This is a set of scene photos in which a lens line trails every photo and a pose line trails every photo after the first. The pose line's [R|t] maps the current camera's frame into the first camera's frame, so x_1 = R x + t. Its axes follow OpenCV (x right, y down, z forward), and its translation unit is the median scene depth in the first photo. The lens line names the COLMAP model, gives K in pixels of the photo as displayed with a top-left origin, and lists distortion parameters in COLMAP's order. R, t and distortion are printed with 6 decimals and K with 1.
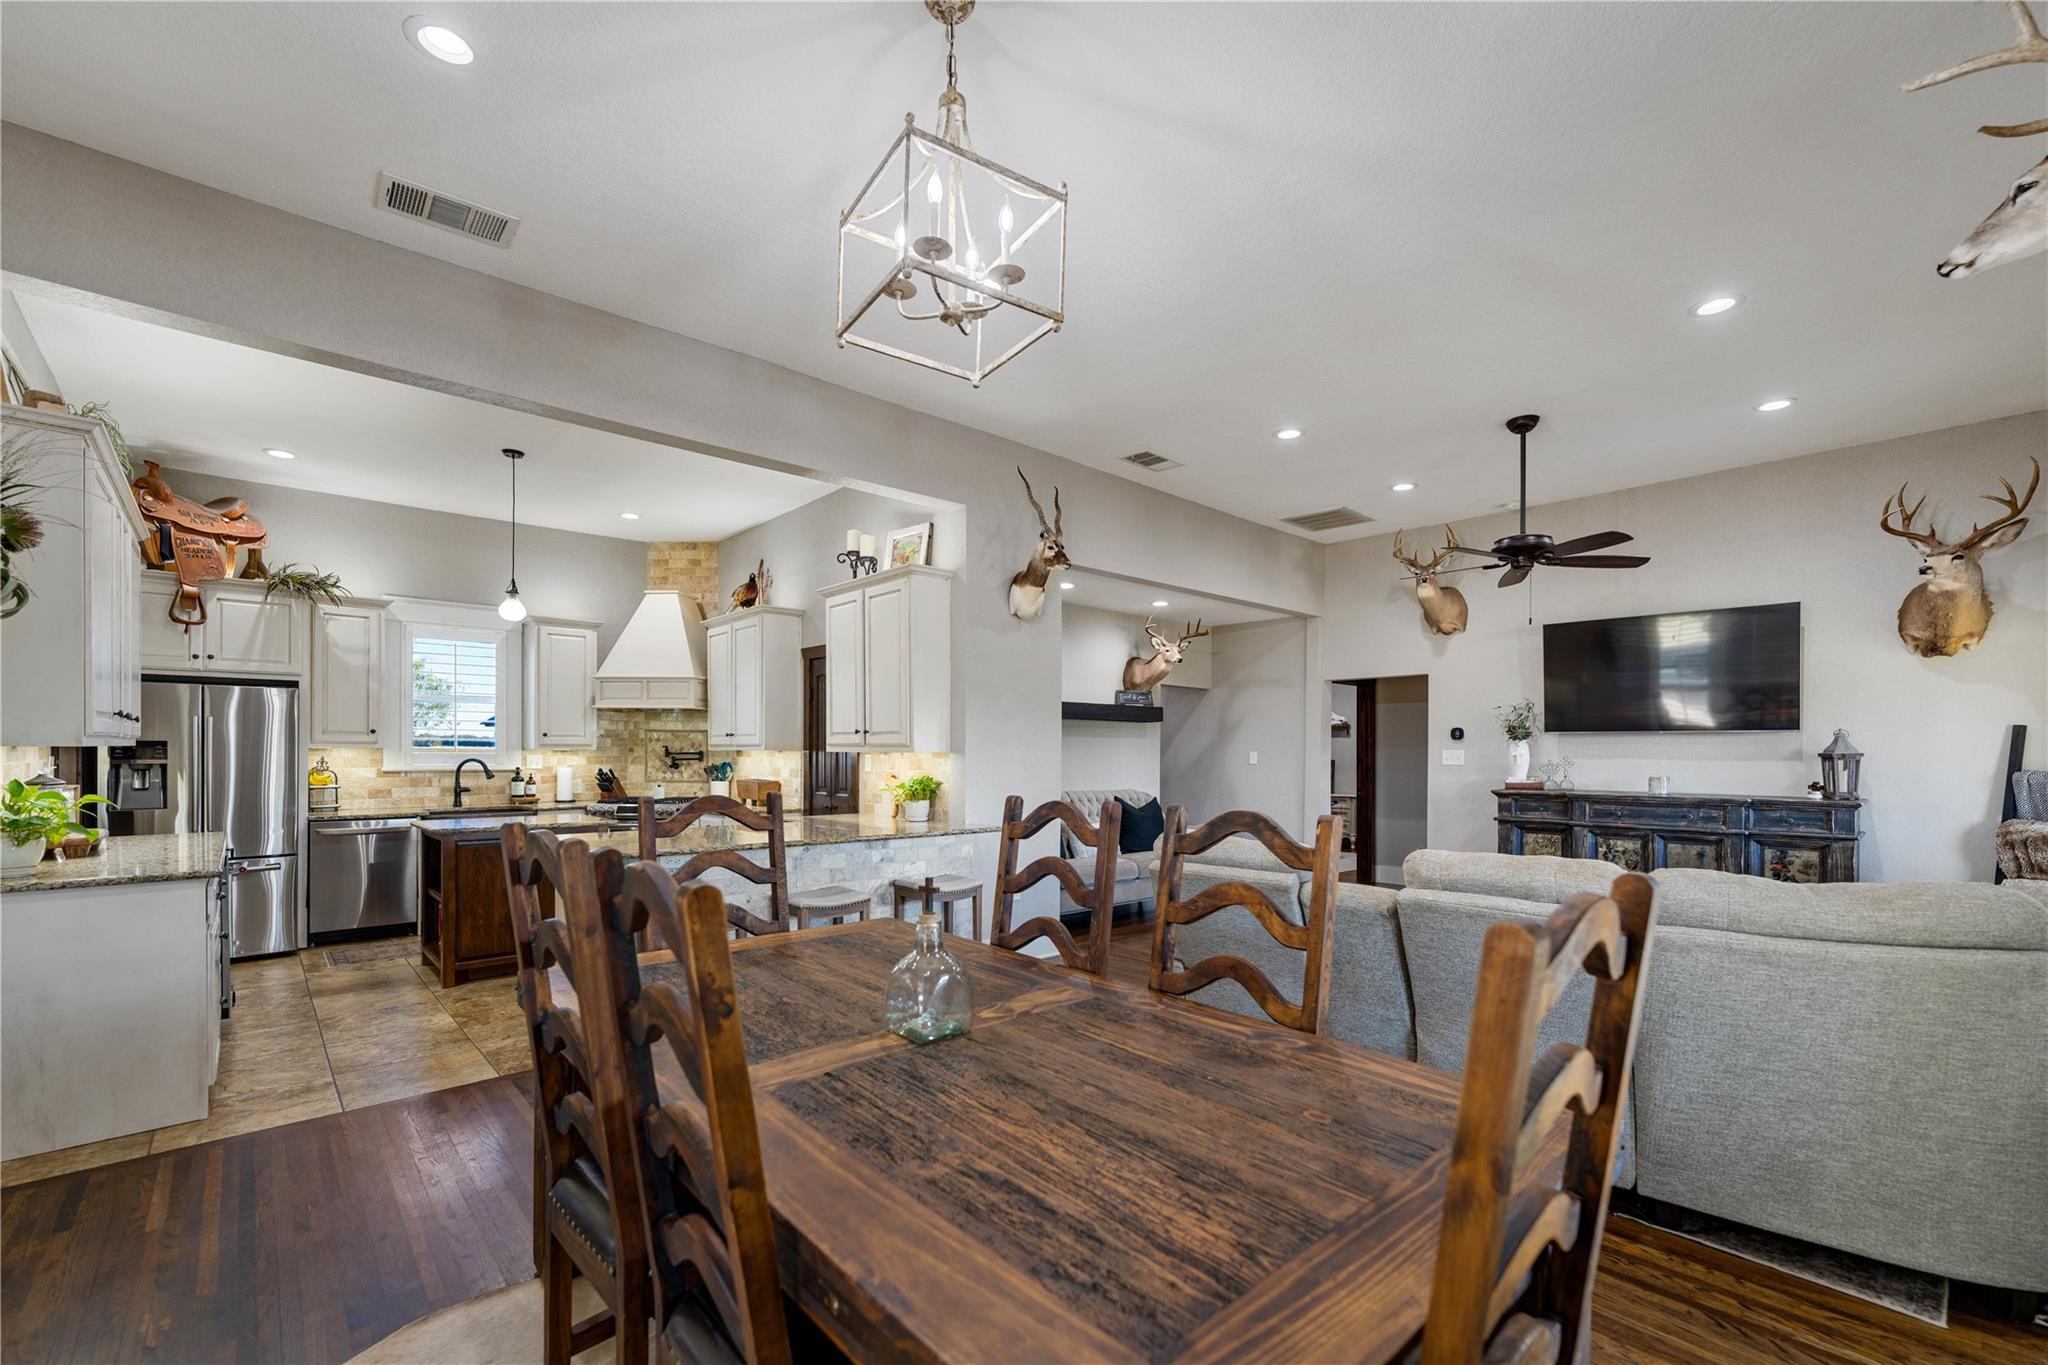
lens RADIAL K [[870.7, 0, 1025.3], [0, 870.7, 762.0], [0, 0, 1]] dist [0.000159, -0.000047]
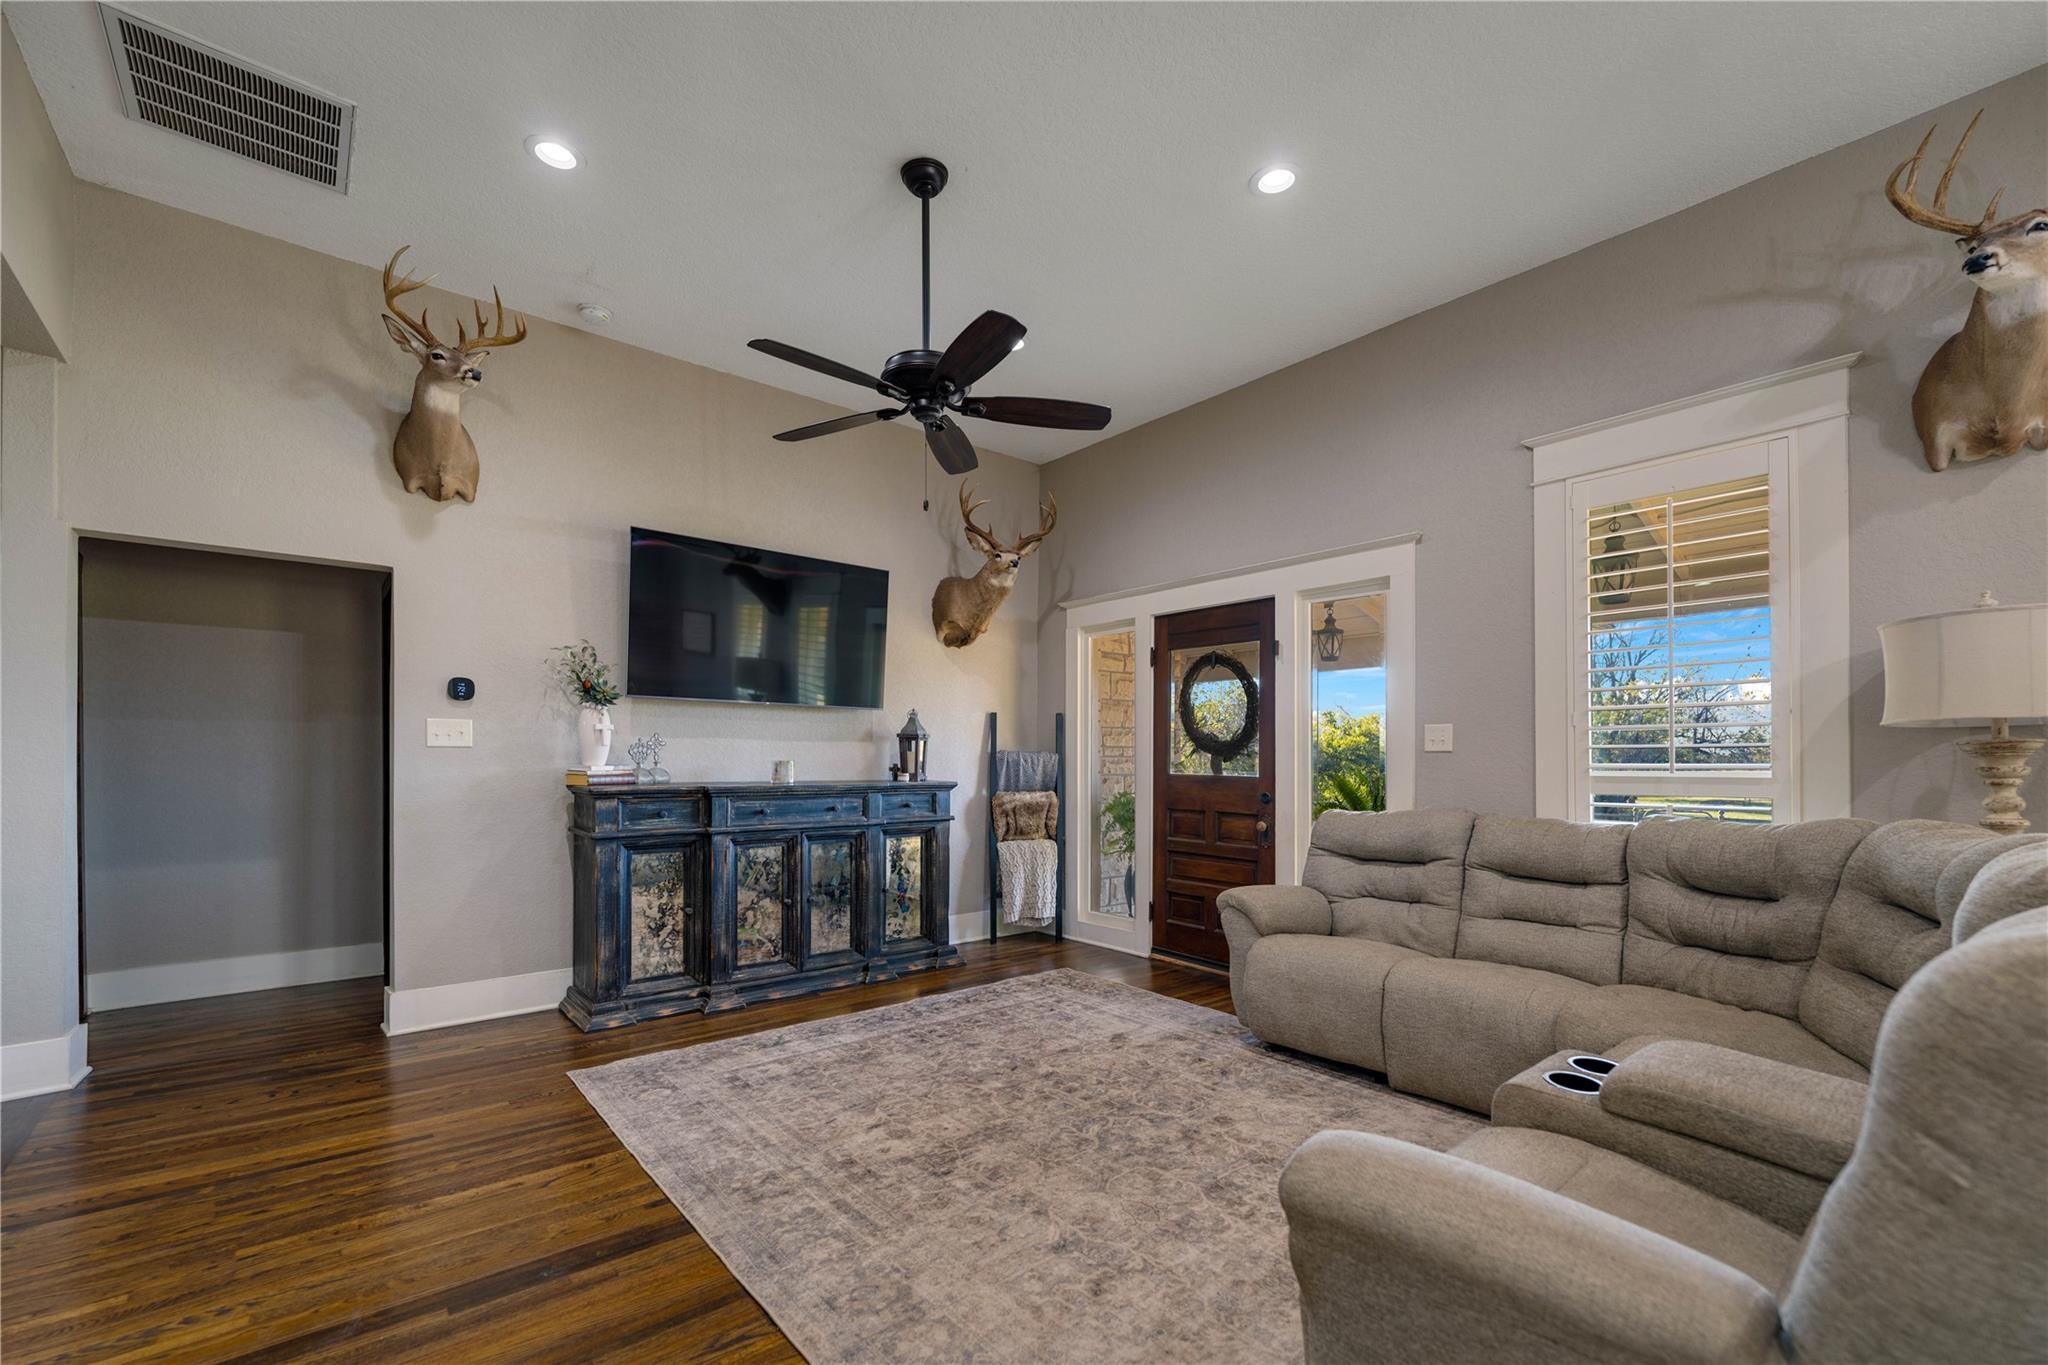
lens RADIAL K [[870.7, 0, 1025.3], [0, 870.7, 762.0], [0, 0, 1]] dist [0.000159, -0.000047]
pose [[0.034750, -0.005347, 0.999382, -0.033588], [0.010078, 0.999937, 0.005000, 0.013714], [-0.999345, 0.009898, 0.034802, 0.629282]]
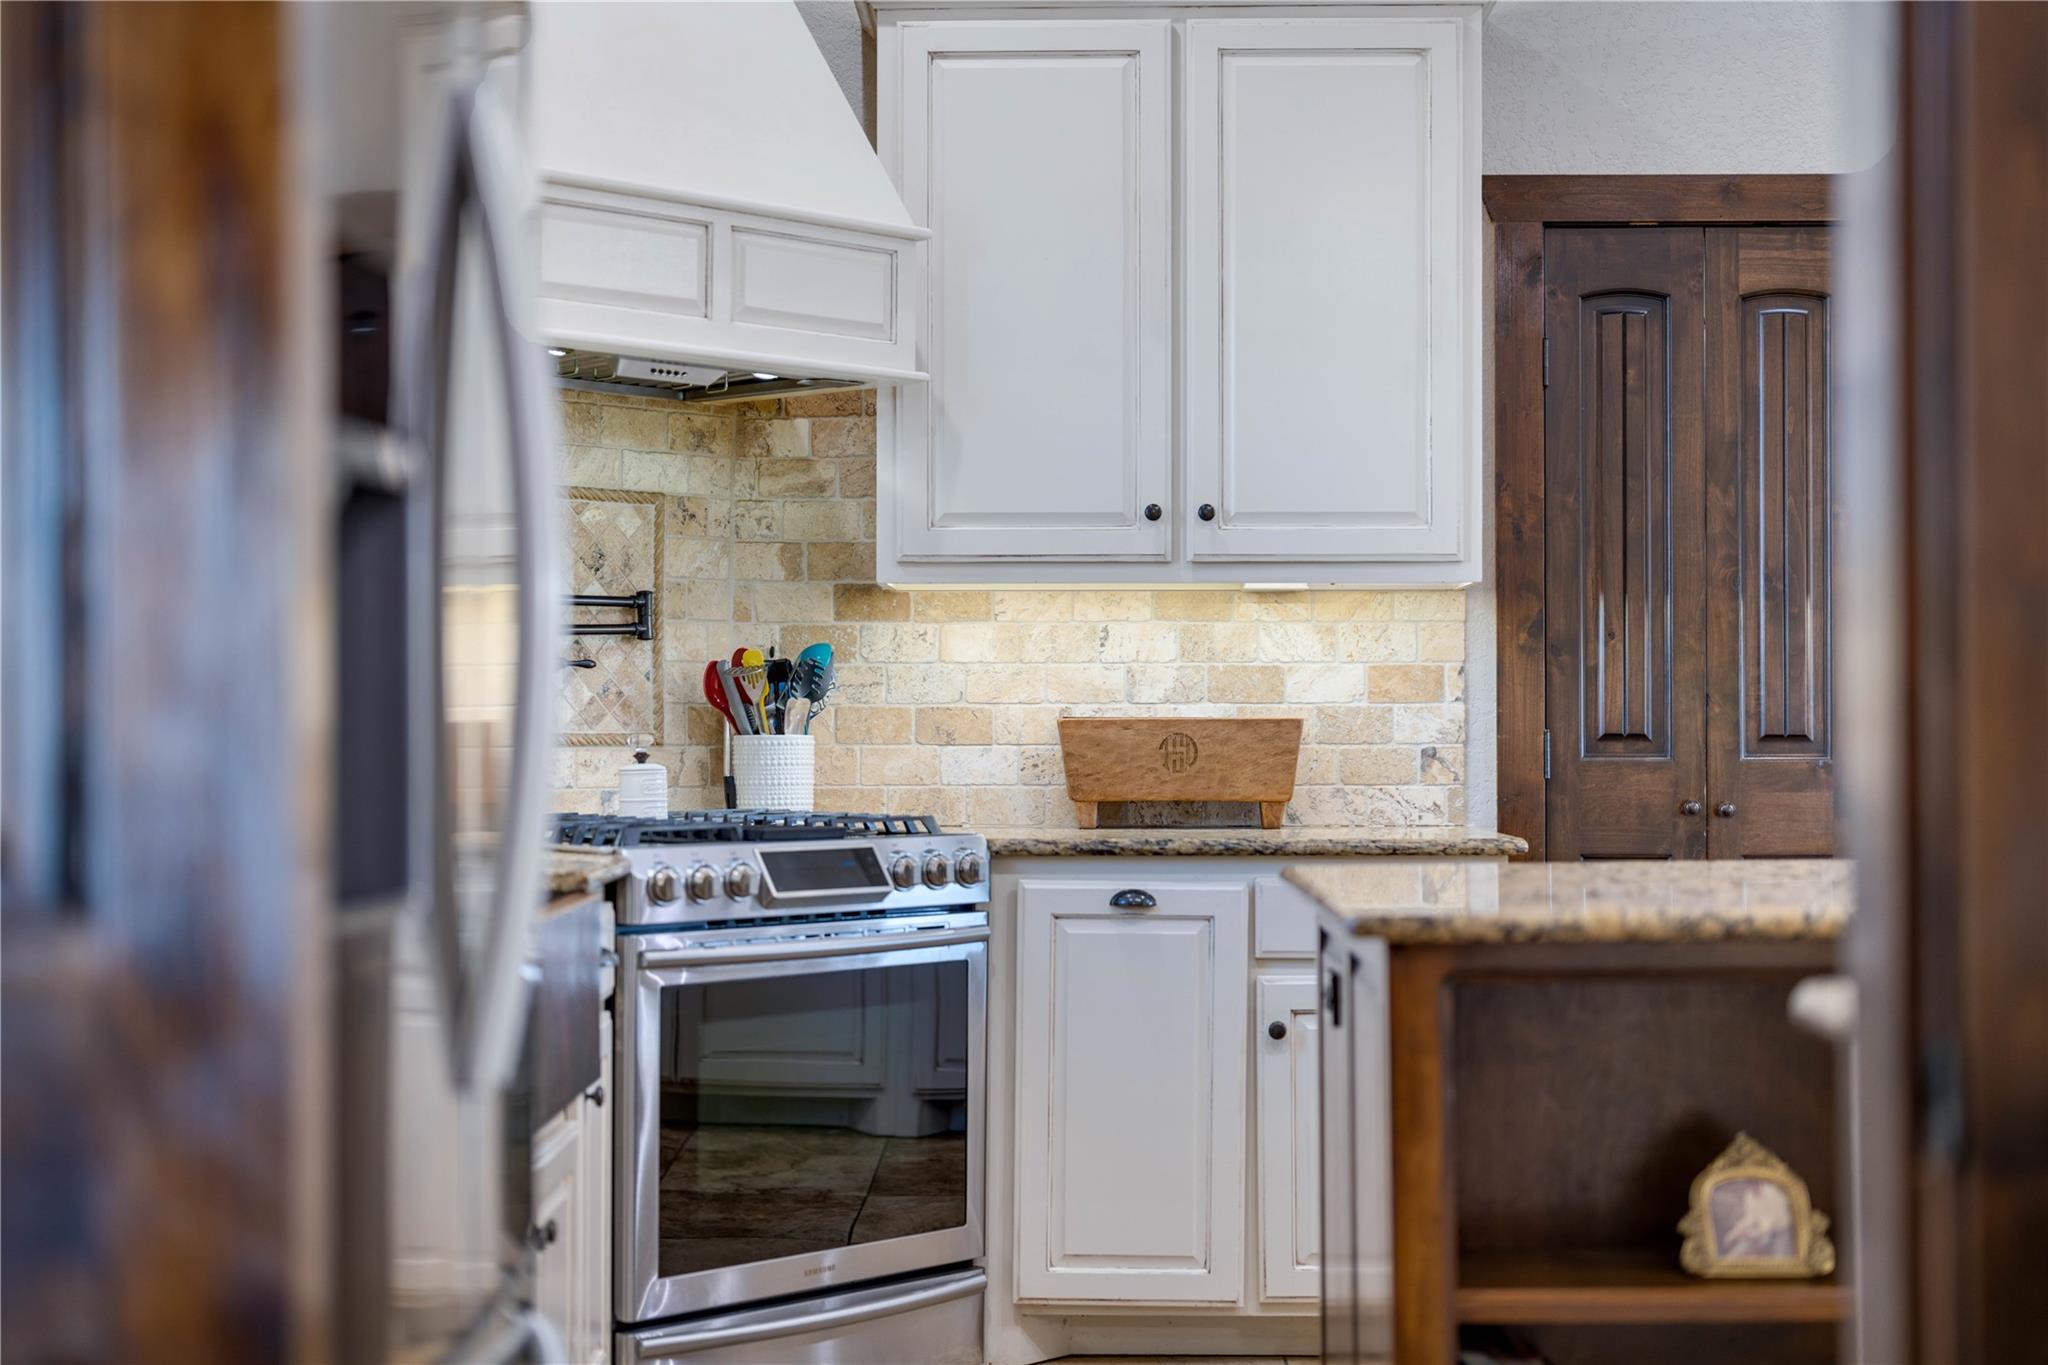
lens RADIAL K [[2830.2, 0, 1024.0], [0, 2830.2, 682.5], [0, 0, 1]] dist [0.008993, 0.021145]
pose [[0.679706, 0.006377, 0.733457, -0.883481], [0.012900, 0.999704, -0.020646, 0.026361], [-0.733372, 0.023495, 0.679422, 0.525598]]
